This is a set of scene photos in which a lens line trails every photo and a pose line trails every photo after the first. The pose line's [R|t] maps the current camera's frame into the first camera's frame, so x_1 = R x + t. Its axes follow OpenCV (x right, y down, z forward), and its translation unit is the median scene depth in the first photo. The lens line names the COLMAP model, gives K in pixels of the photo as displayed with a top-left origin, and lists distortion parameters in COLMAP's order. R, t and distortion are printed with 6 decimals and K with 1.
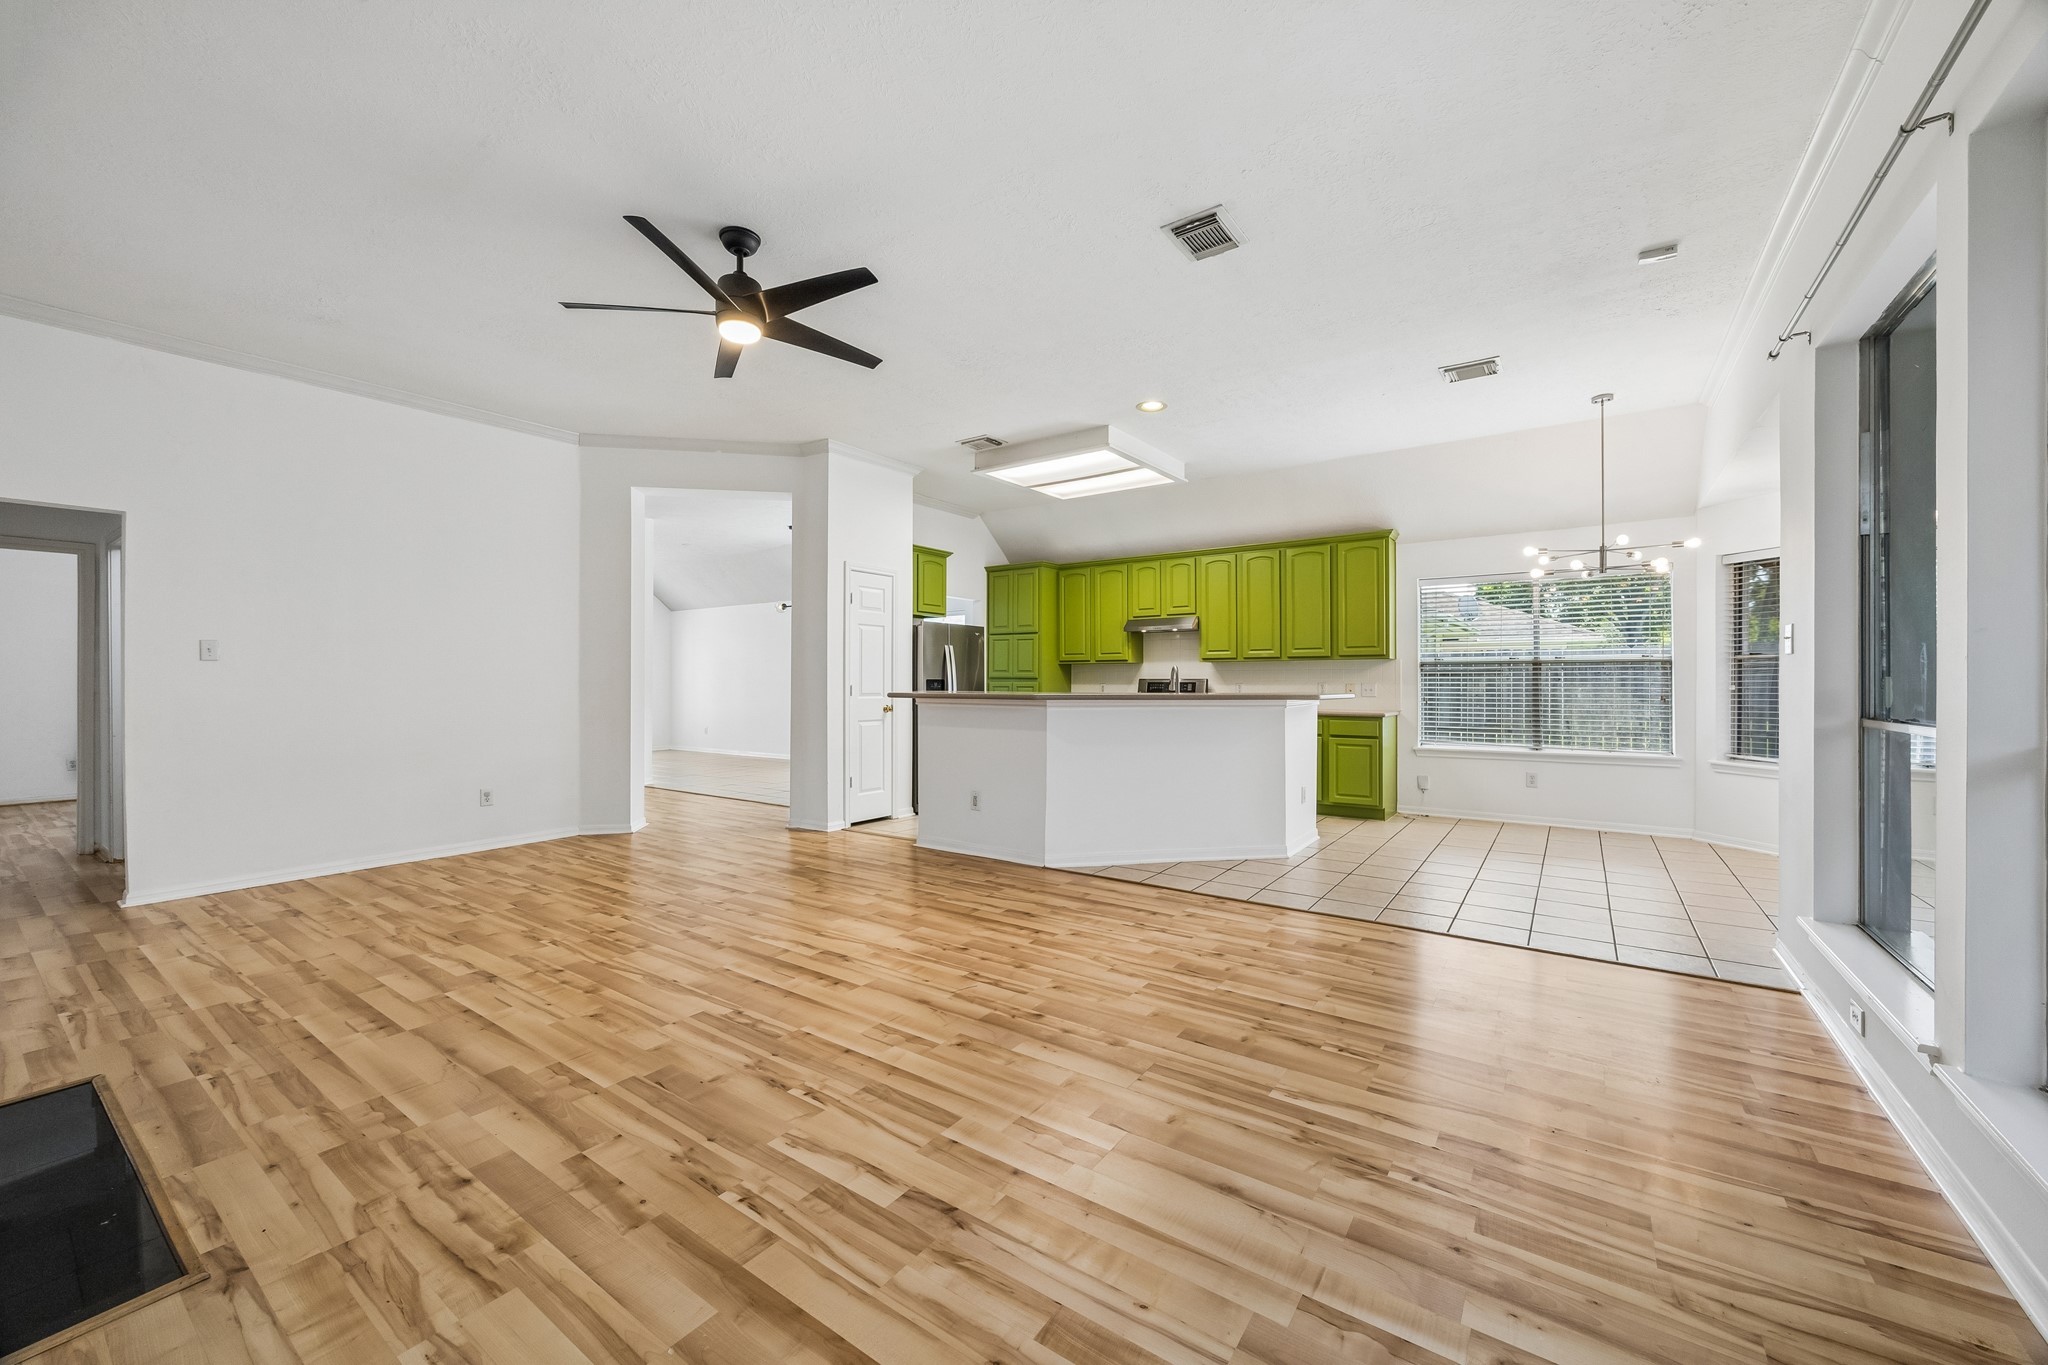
lens RADIAL K [[783.9, 0, 1038.8], [0, 783.9, 682.4], [0, 0, 1]] dist [-0.004188, 0.000031]
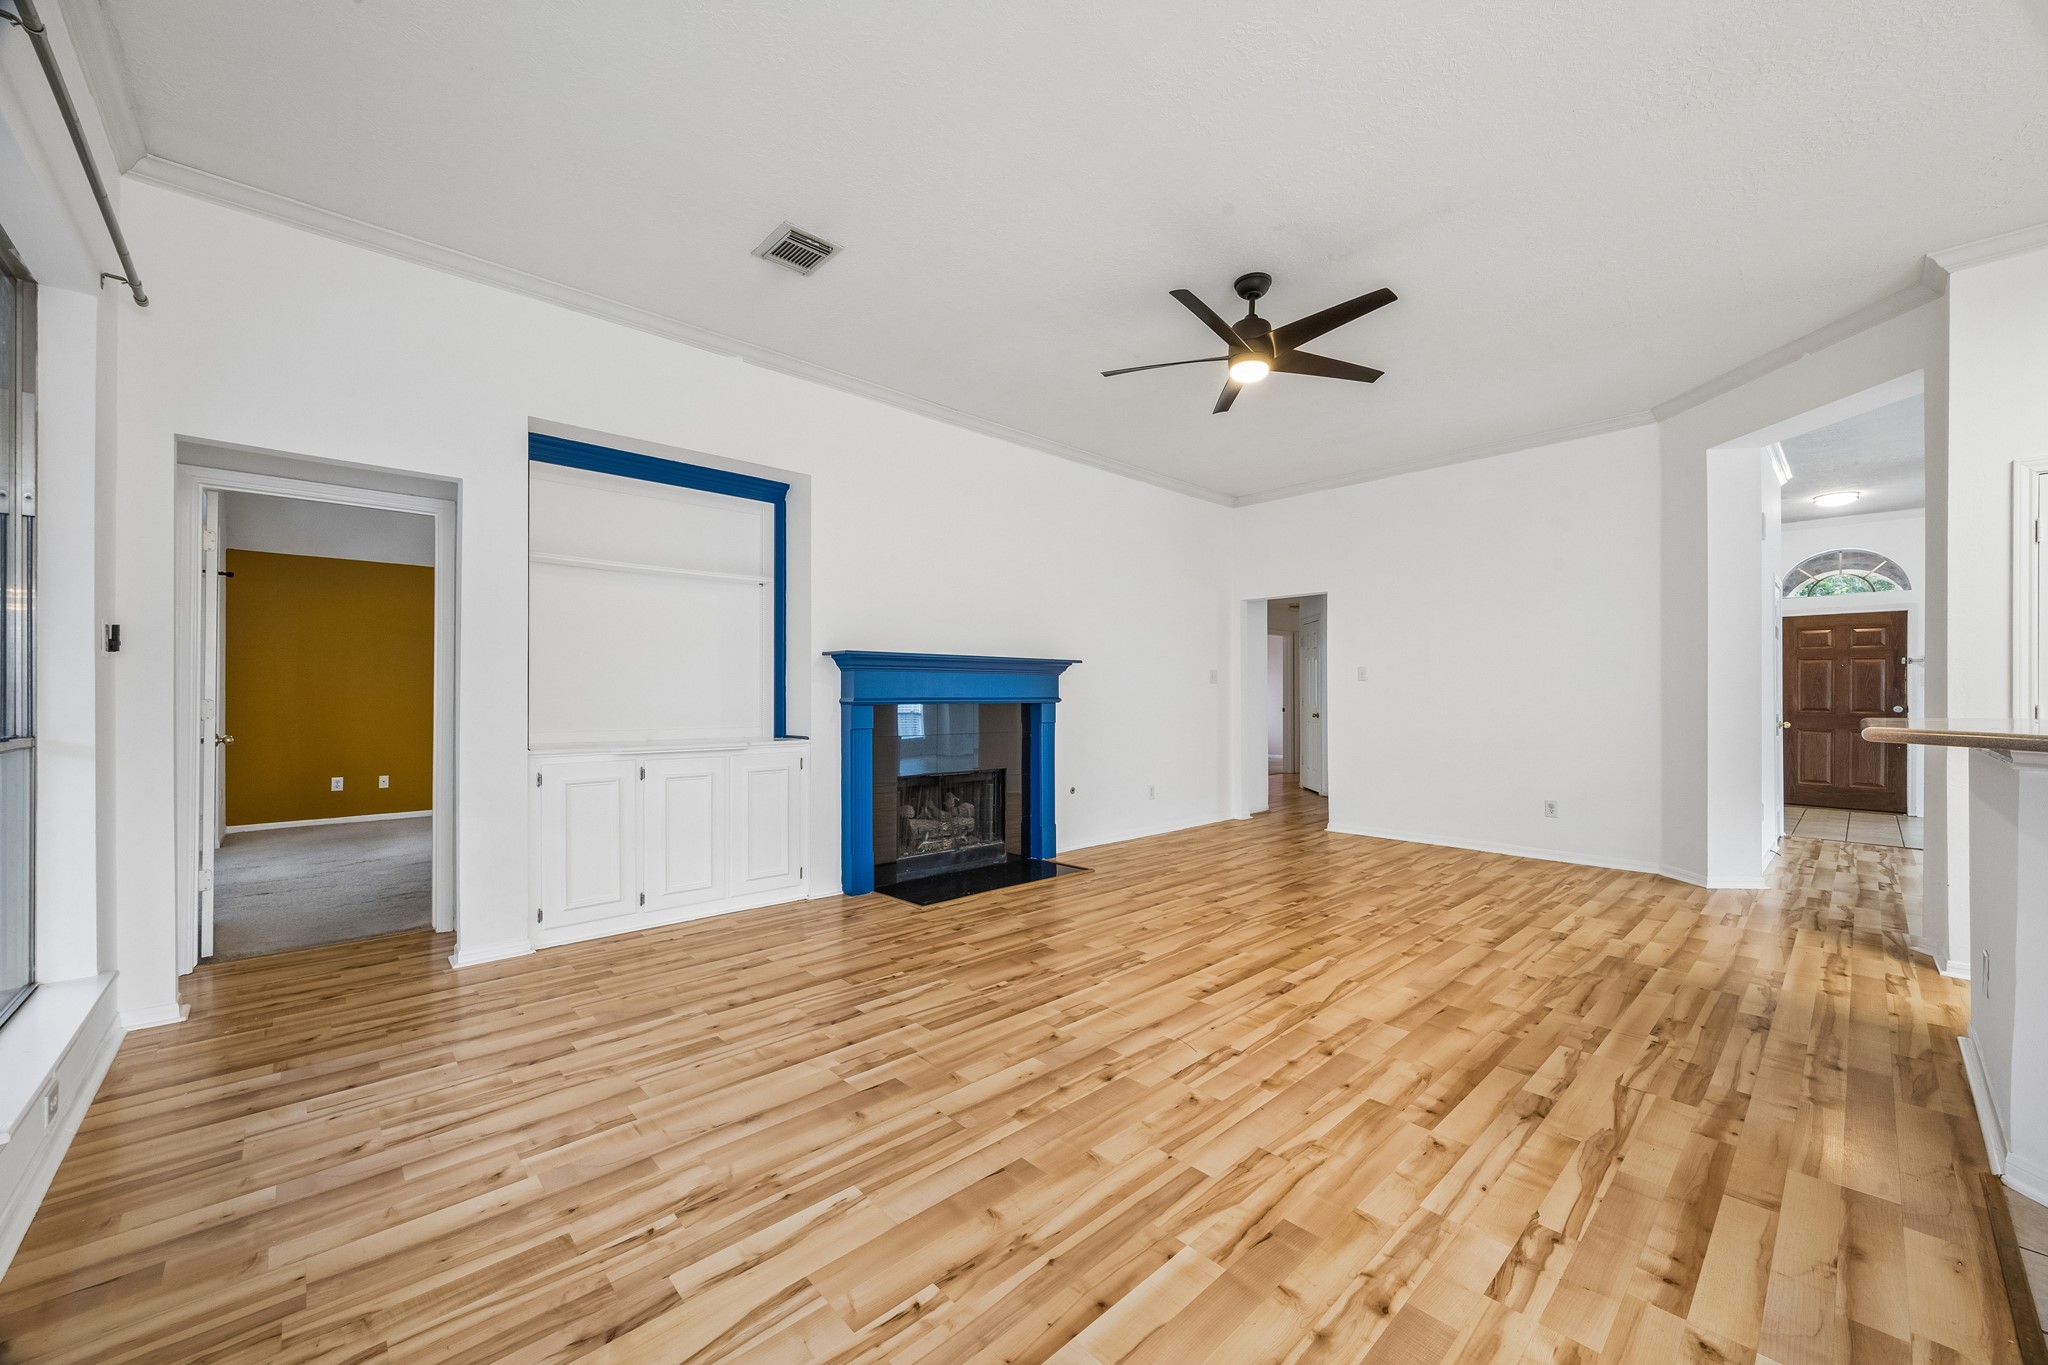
lens RADIAL K [[783.9, 0, 1028.4], [0, 783.9, 689.8], [0, 0, 1]] dist [-0.004188, 0.000031]
pose [[-0.218473, -0.003913, -0.975835, 0.808832], [-0.003611, 0.999988, -0.003202, -0.003160], [0.975836, 0.002824, -0.218484, 1.025901]]
